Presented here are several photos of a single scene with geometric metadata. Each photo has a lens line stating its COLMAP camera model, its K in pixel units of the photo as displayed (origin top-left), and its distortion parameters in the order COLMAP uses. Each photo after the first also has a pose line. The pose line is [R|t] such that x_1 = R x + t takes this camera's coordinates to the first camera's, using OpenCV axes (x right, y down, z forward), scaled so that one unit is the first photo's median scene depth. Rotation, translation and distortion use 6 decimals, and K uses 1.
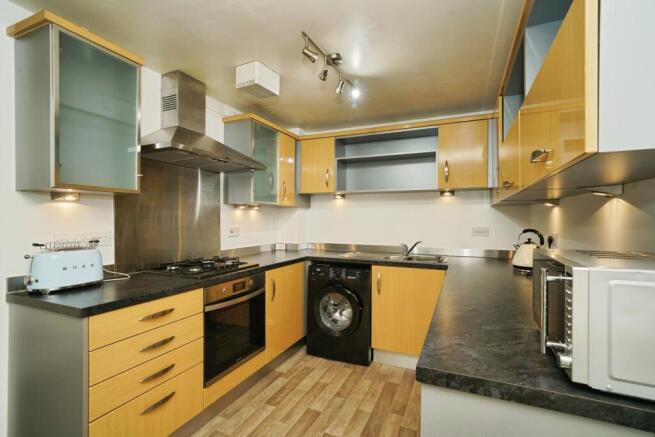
lens RADIAL K [[307.0, 0, 327.5], [0, 307.0, 218.5], [0, 0, 1]] dist [-0.012904, 0.000199]
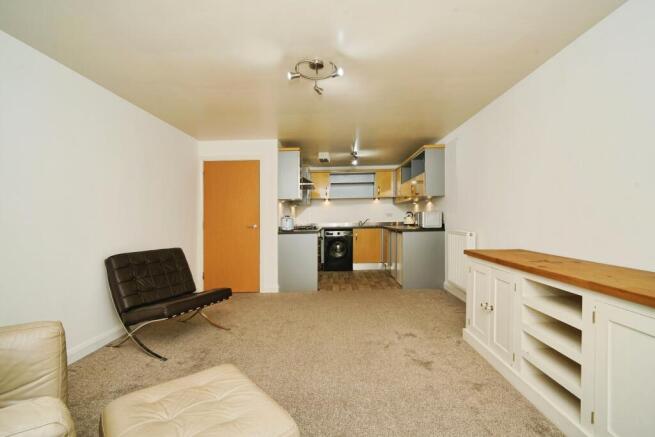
lens RADIAL K [[307.0, 0, 327.5], [0, 307.0, 218.5], [0, 0, 1]] dist [-0.012904, 0.000199]
pose [[0.922206, -0.018128, 0.386273, -1.030275], [0.018704, 0.999822, 0.002267, 0.066175], [-0.386245, 0.005135, 0.922382, -1.215402]]
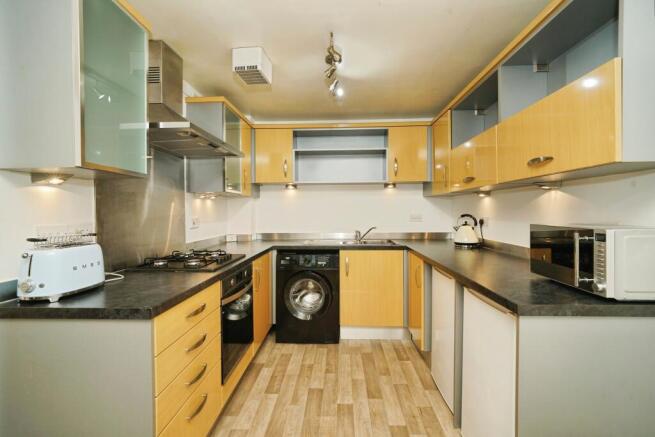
lens RADIAL K [[307.7, 0, 327.8], [0, 307.7, 211.9], [0, 0, 1]] dist [-0.001515, -0.000149]
pose [[0.929888, -0.010822, 0.367682, -0.312012], [0.009448, 0.999940, 0.005537, 0.009935], [-0.367720, -0.001675, 0.929935, -0.001701]]
